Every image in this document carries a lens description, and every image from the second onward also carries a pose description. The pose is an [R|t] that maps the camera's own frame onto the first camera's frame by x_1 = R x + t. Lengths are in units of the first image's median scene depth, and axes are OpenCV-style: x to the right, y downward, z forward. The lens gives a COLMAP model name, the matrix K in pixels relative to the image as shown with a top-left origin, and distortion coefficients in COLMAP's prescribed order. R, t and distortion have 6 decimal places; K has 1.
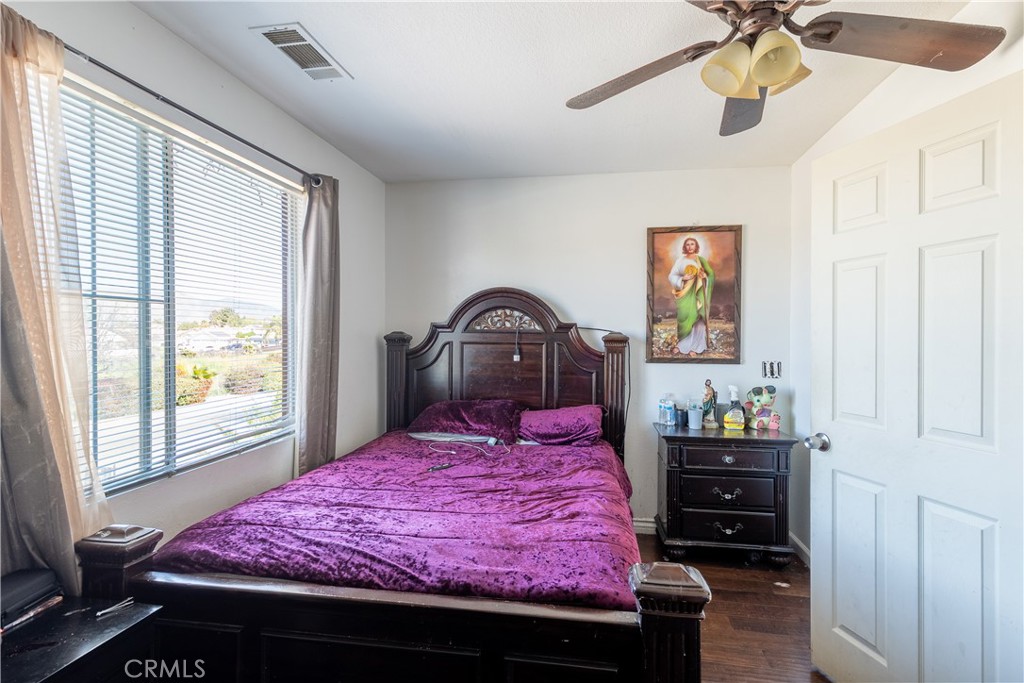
lens RADIAL K [[495.6, 0, 514.0], [0, 495.6, 334.8], [0, 0, 1]] dist [-0.001226, -0.000177]
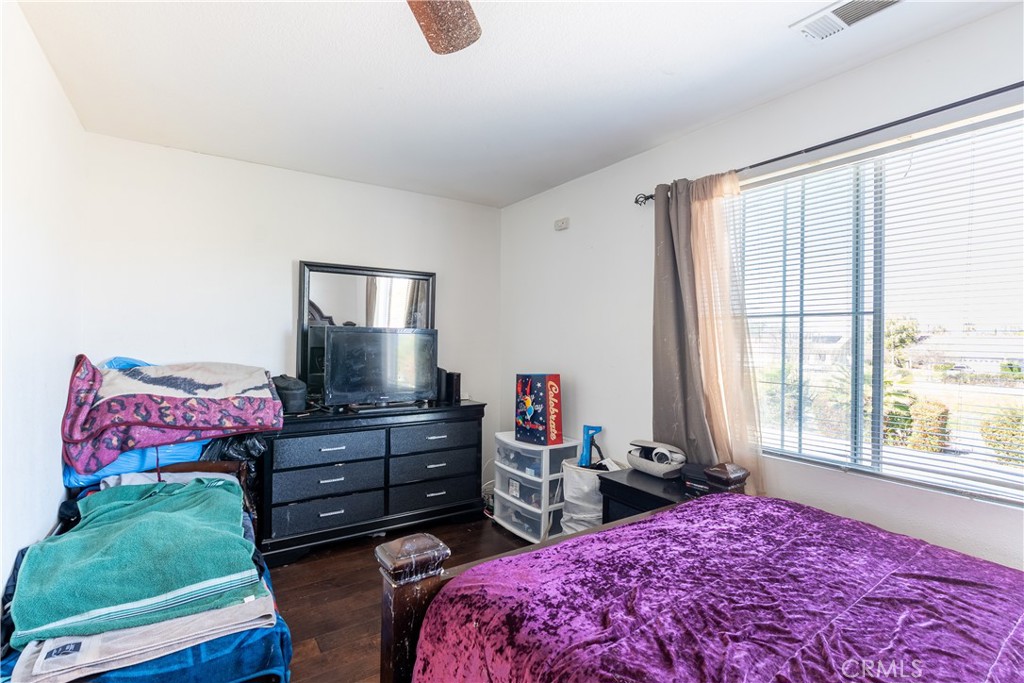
lens RADIAL K [[495.6, 0, 512.0], [0, 495.6, 339.8], [0, 0, 1]] dist [-0.001226, -0.000177]
pose [[-0.726941, -0.003325, -0.686692, 0.611008], [-0.011301, 0.999911, 0.007121, -0.008390], [0.686607, 0.012937, -0.726914, 1.283305]]
